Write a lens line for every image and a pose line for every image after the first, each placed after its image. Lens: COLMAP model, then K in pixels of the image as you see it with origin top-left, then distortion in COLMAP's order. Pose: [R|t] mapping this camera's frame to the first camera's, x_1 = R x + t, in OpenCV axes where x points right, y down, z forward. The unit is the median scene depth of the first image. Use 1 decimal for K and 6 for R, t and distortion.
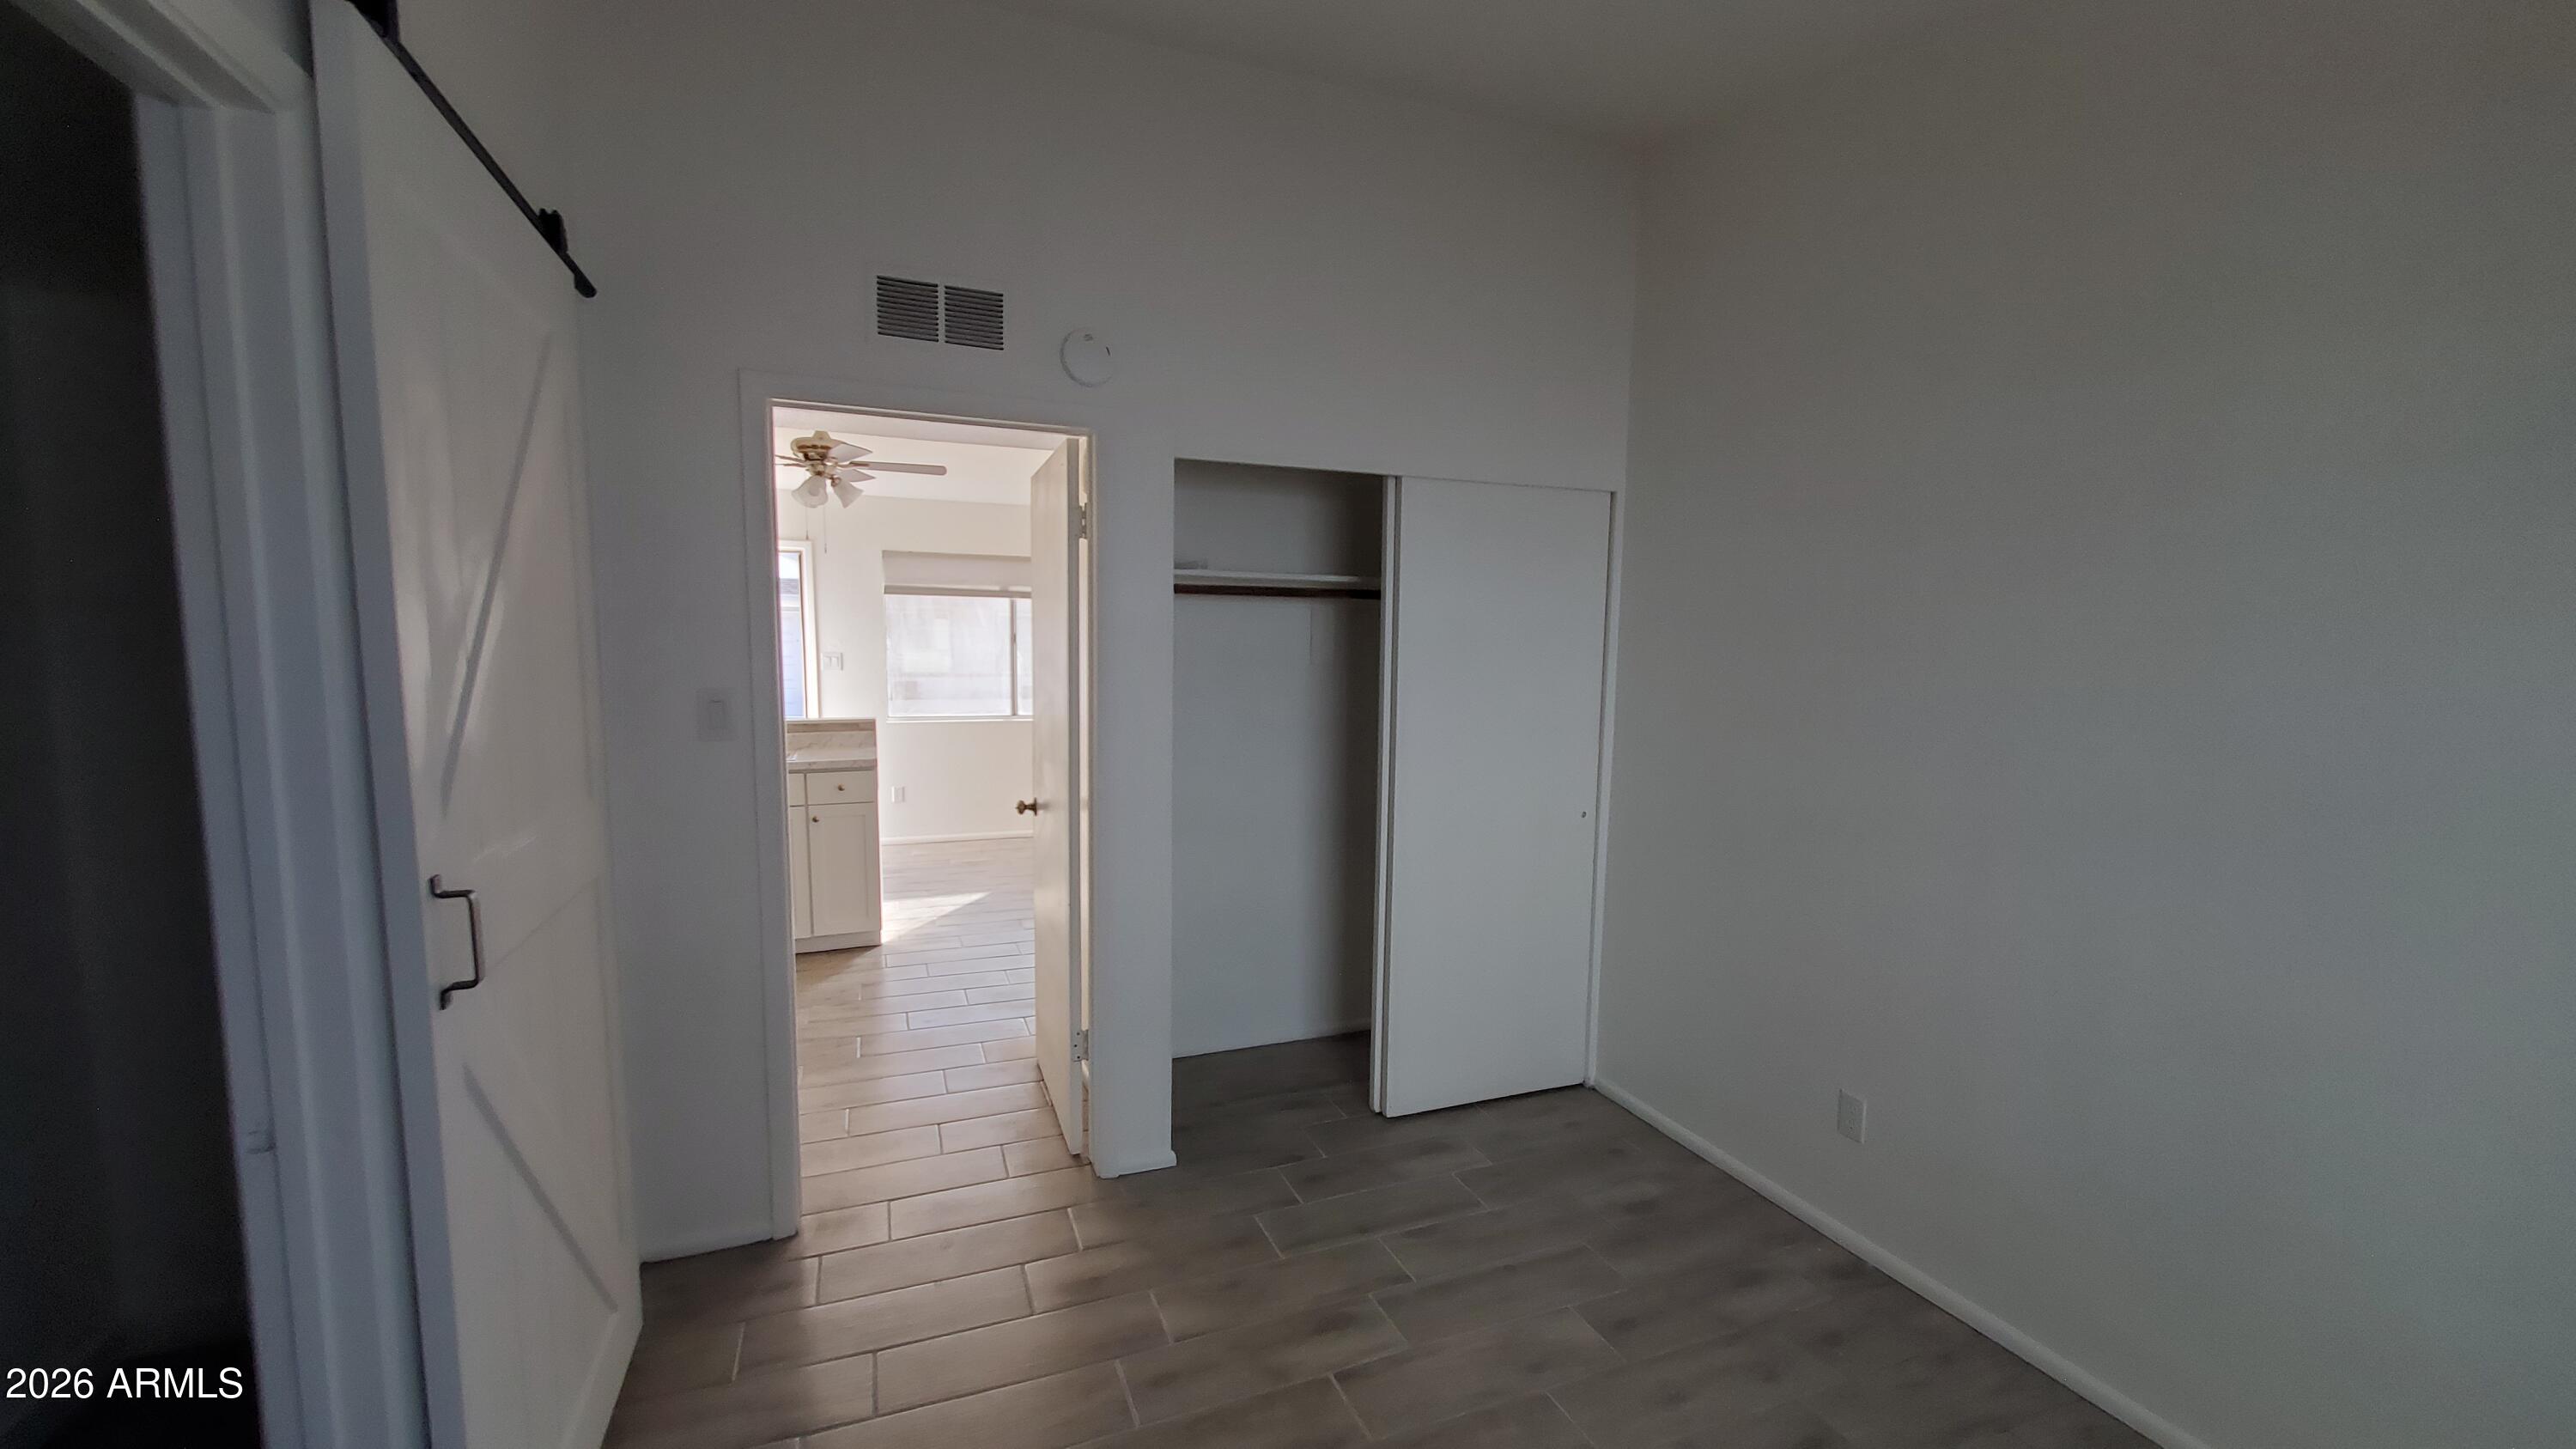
lens RADIAL K [[1025.6, 0, 1275.2], [0, 1025.6, 748.7], [0, 0, 1]] dist [0.000563, -0.002276]
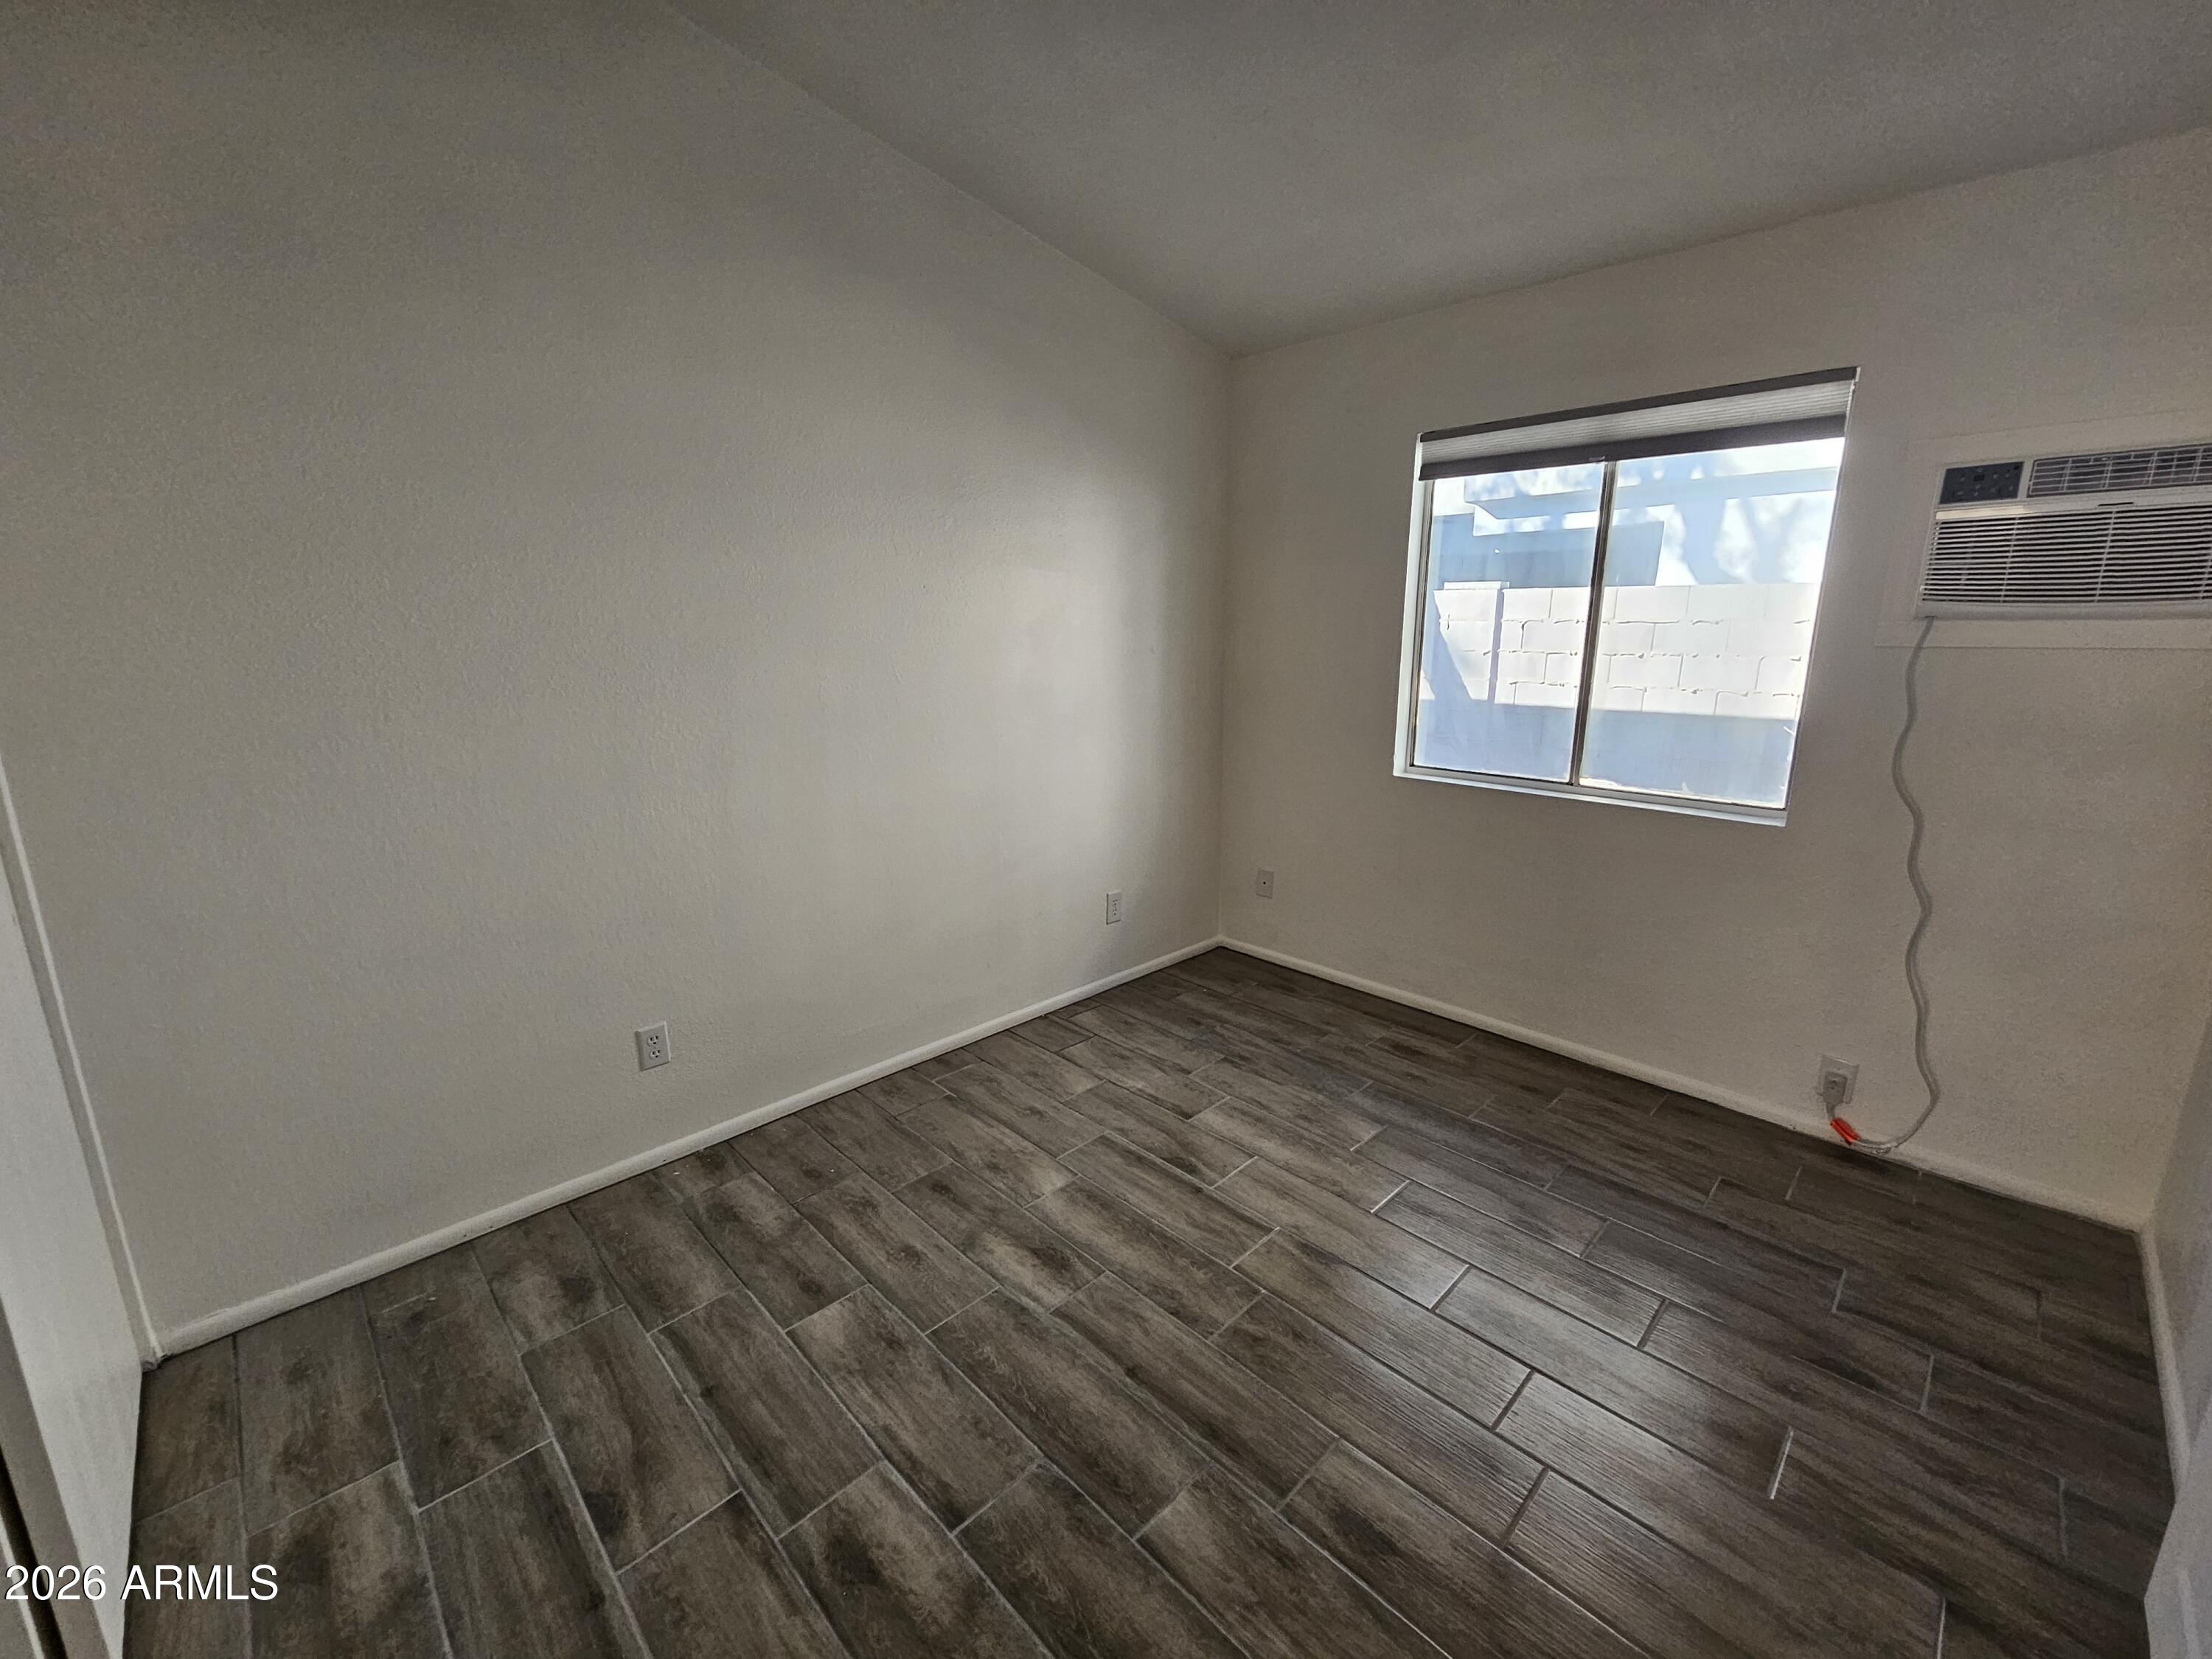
lens RADIAL K [[913.0, 0, 1112.4], [0, 913.0, 818.9], [0, 0, 1]] dist [-0.002193, 0.001491]
pose [[-0.388699, -0.210850, 0.896915, -0.423978], [0.099375, 0.958190, 0.268321, -0.072132], [-0.915990, 0.193427, -0.351494, 0.871551]]
